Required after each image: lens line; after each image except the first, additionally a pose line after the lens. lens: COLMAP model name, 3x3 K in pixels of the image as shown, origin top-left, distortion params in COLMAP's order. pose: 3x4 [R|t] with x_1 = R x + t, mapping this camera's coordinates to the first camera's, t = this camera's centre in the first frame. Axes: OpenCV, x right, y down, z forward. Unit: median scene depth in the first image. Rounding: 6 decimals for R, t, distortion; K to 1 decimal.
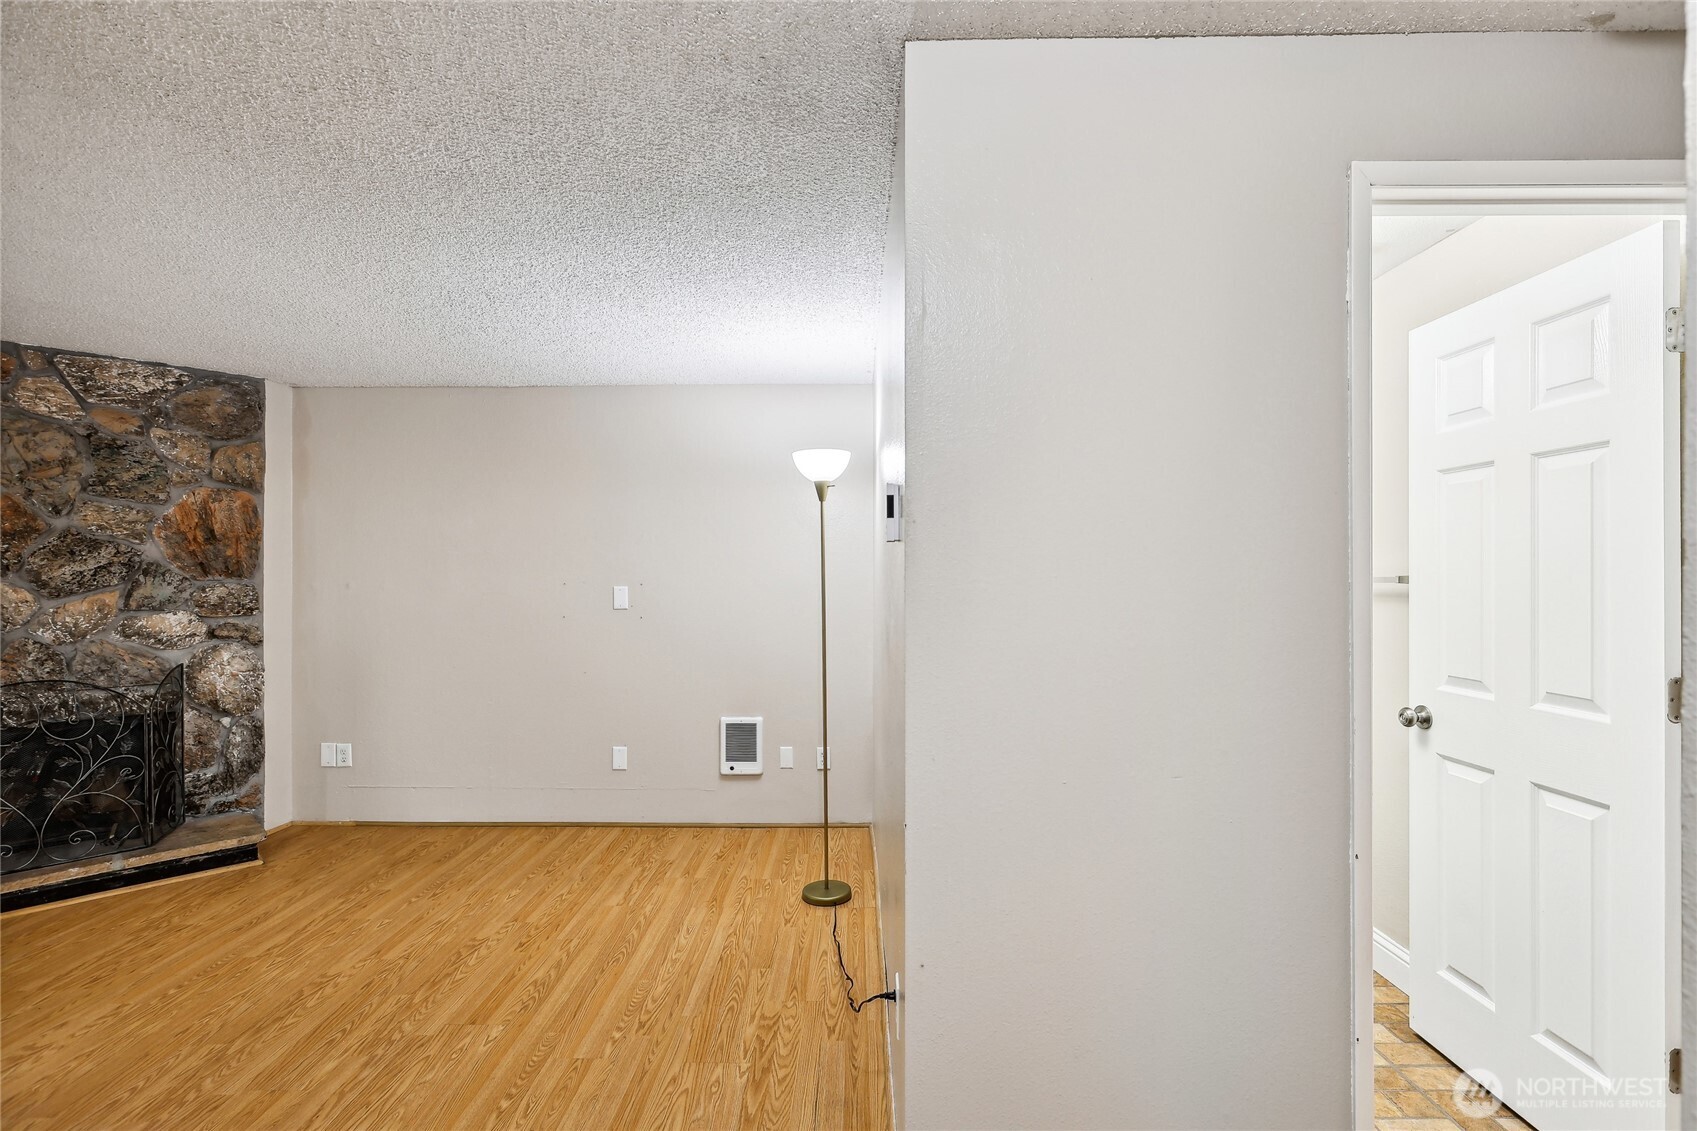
lens RADIAL K [[770.4, 0, 841.4], [0, 770.4, 575.8], [0, 0, 1]] dist [-0.001607, 0.000906]
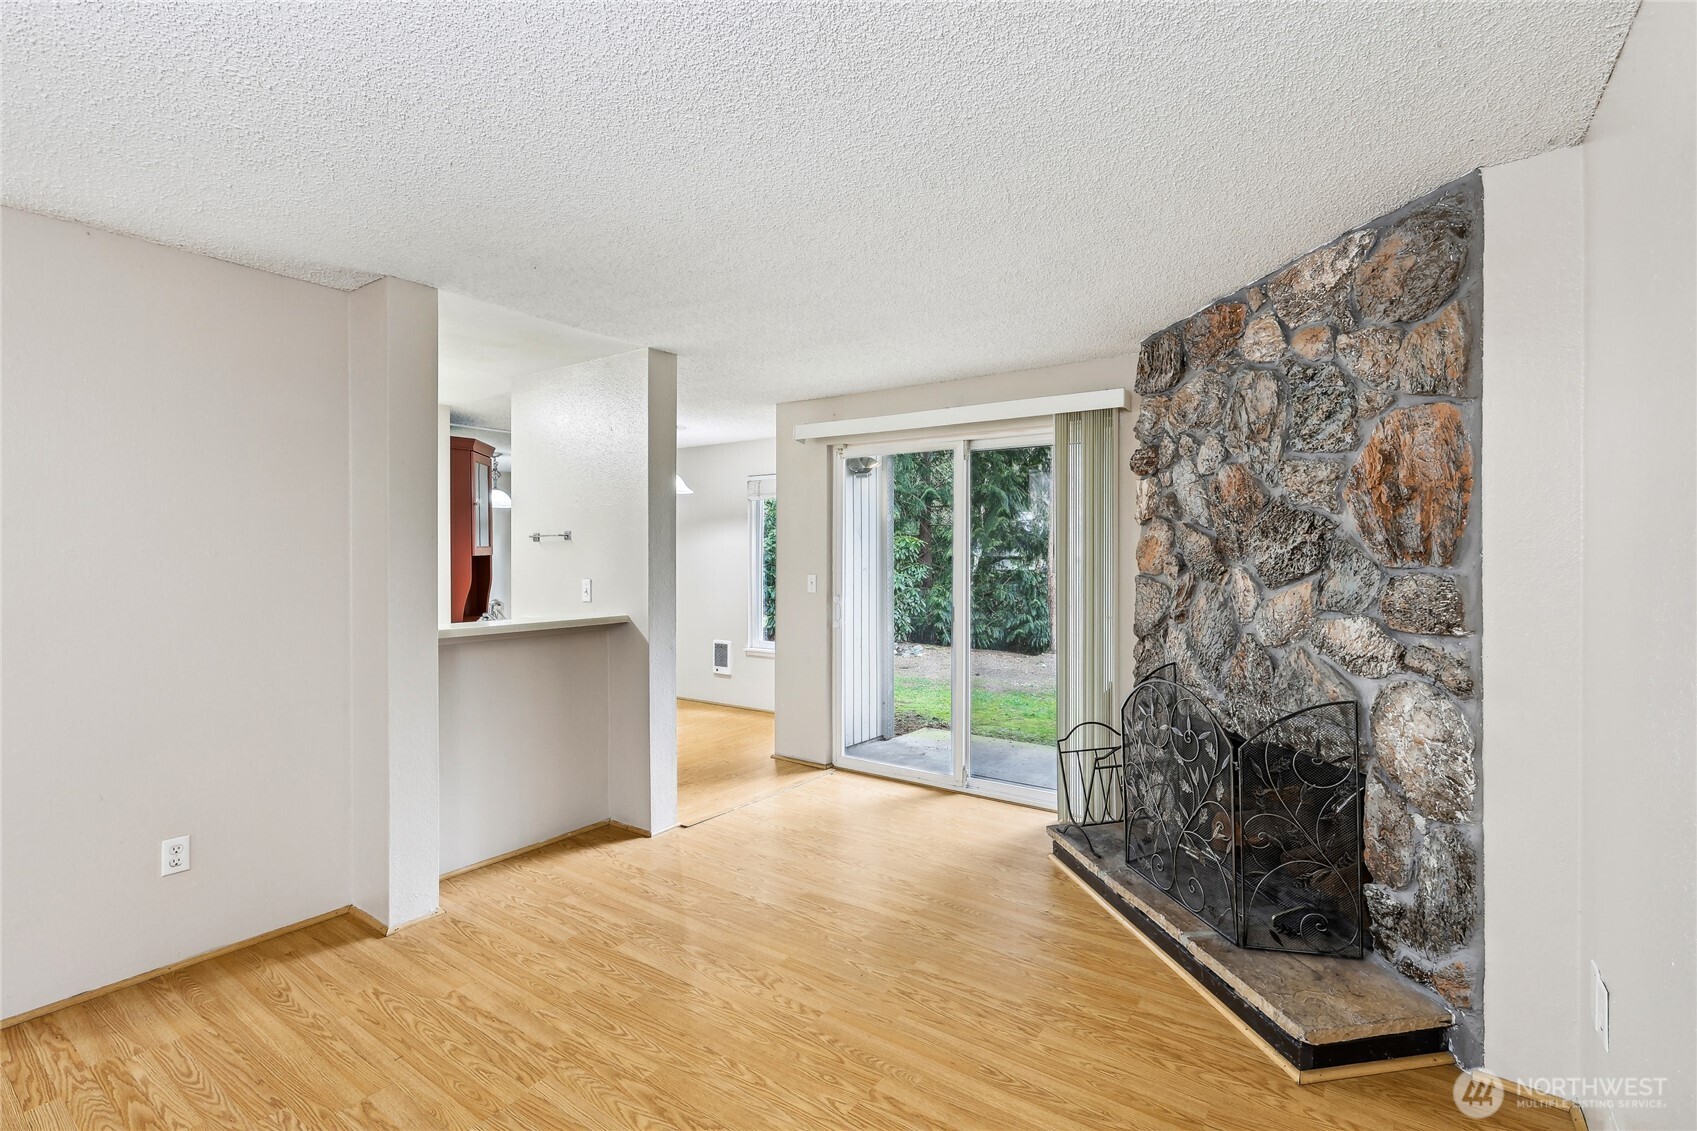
lens RADIAL K [[770.4, 0, 854.5], [0, 770.4, 556.4], [0, 0, 1]] dist [-0.001607, 0.000906]
pose [[-0.568061, 0.000155, -0.822987, -0.114780], [0.002853, 0.999994, -0.001780, -0.003225], [0.822982, -0.003359, -0.568058, 1.032726]]
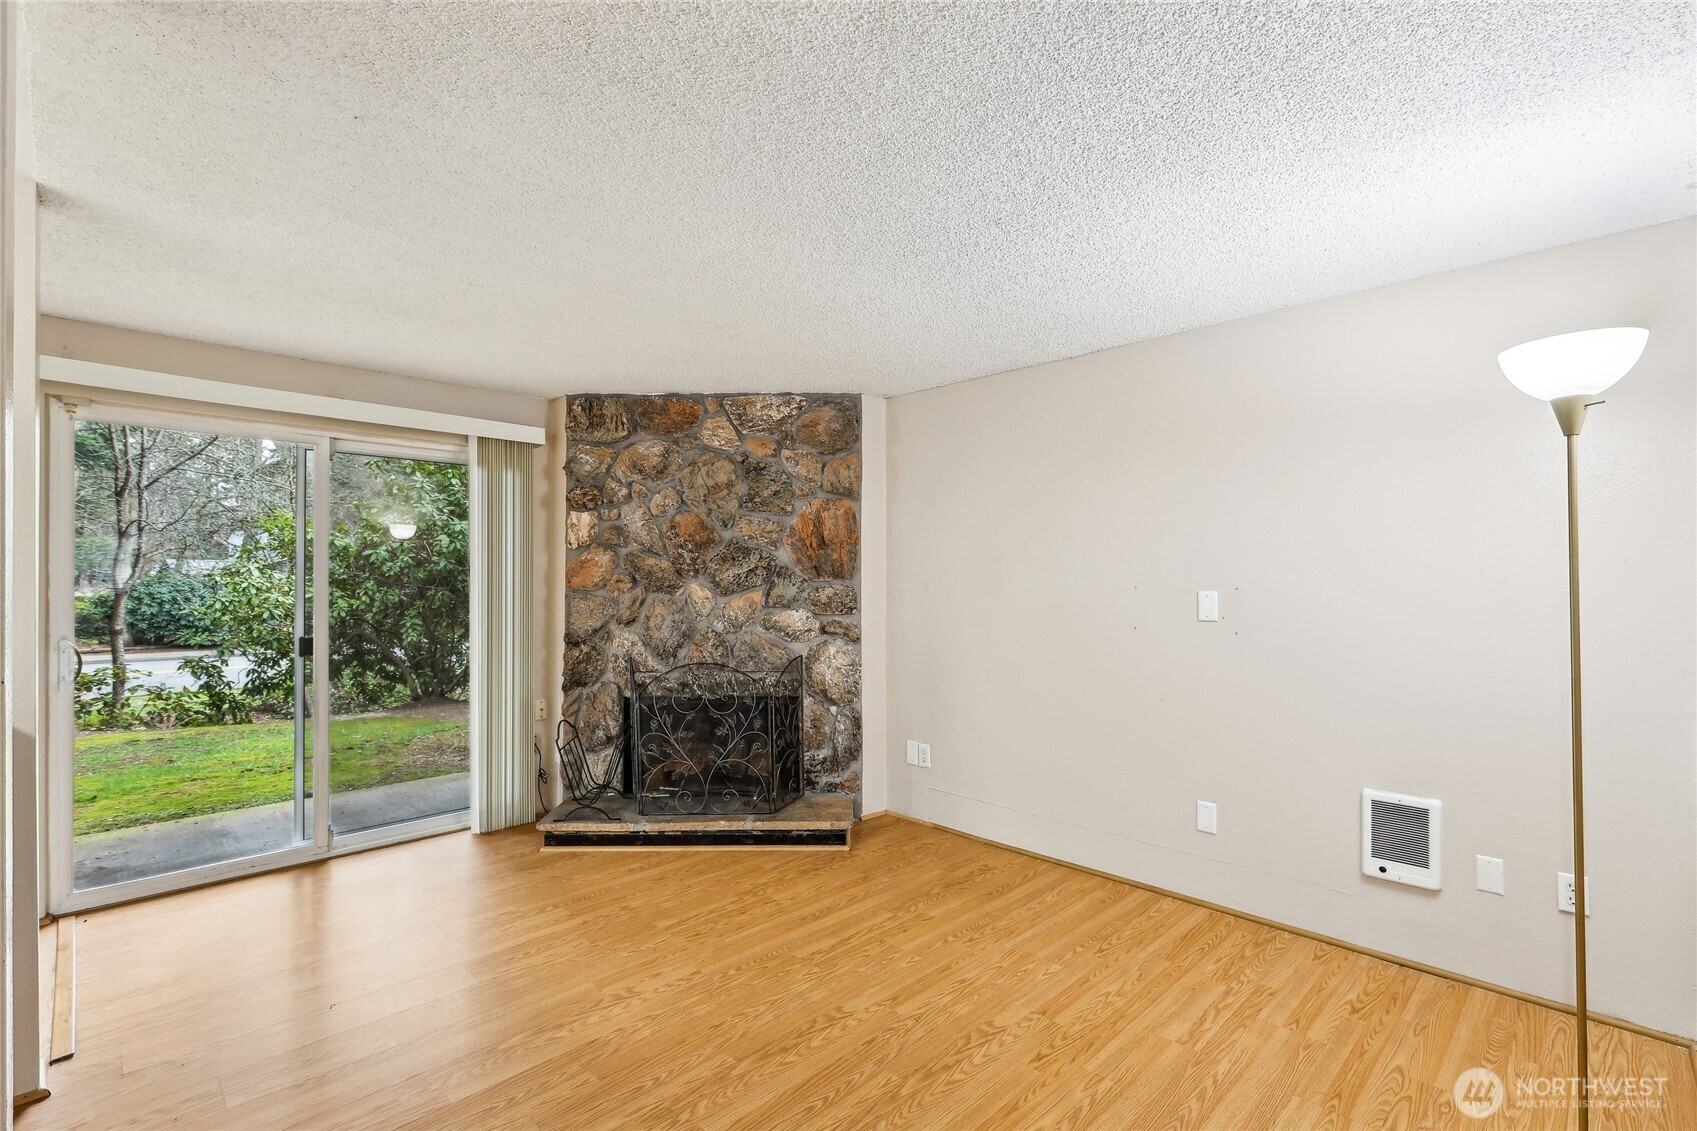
lens RADIAL K [[770.4, 0, 857.7], [0, 770.4, 578.5], [0, 0, 1]] dist [-0.001607, 0.000906]
pose [[0.717272, -0.000980, -0.696793, -0.007172], [0.003061, 0.999994, 0.001745, -0.000348], [0.696787, -0.003385, 0.717270, 0.247536]]
